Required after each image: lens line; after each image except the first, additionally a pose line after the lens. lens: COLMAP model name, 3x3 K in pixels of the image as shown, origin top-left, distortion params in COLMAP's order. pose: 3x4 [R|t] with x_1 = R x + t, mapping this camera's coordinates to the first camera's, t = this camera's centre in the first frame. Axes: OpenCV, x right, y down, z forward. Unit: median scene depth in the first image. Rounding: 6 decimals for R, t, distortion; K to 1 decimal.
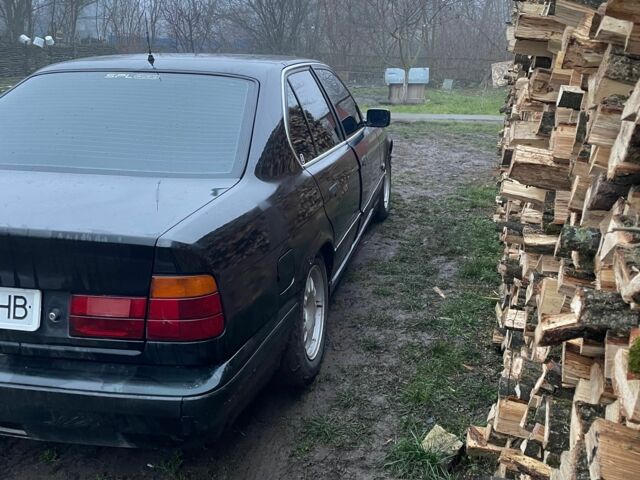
lens RADIAL K [[679.7, 0, 320.0], [0, 679.7, 240.0], [0, 0, 1]] dist [0.072680, -0.019610]
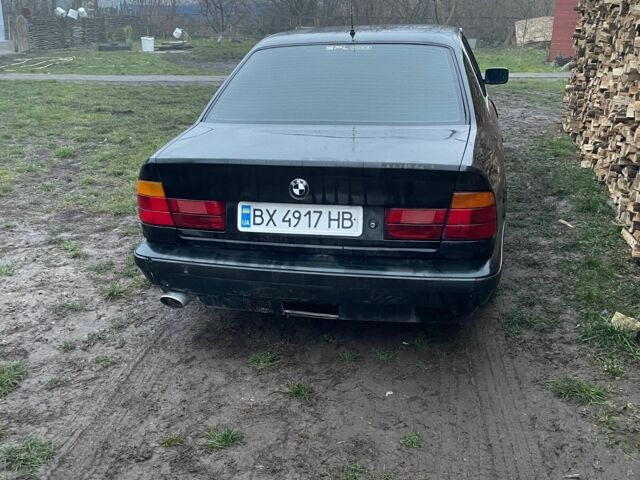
lens RADIAL K [[679.7, 0, 320.0], [0, 679.7, 240.0], [0, 0, 1]] dist [0.072680, -0.019610]
pose [[0.999593, -0.027199, -0.008562, -0.379707], [0.027595, 0.998363, 0.050102, 0.053449], [0.007186, -0.050318, 0.998707, -0.302136]]
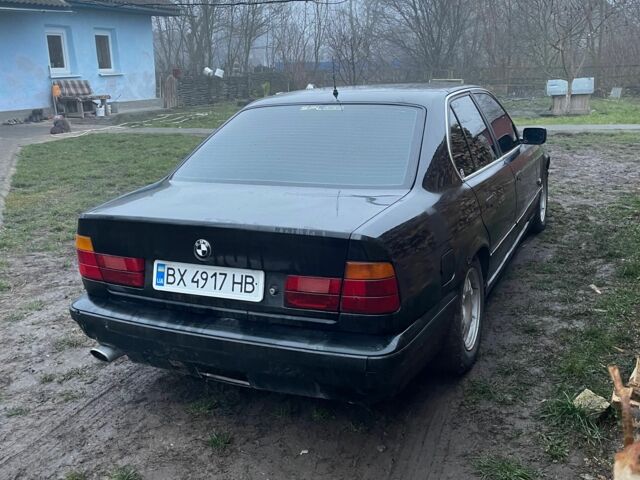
lens RADIAL K [[669.3, 0, 289.9], [0, 669.3, 230.6], [0, 0, 1]] dist [0.307541, -0.666480]
pose [[0.966147, 0.008382, -0.257858, -0.014013], [-0.017691, 0.999272, -0.033802, 0.028440], [0.257387, 0.037219, 0.965591, -0.206425]]
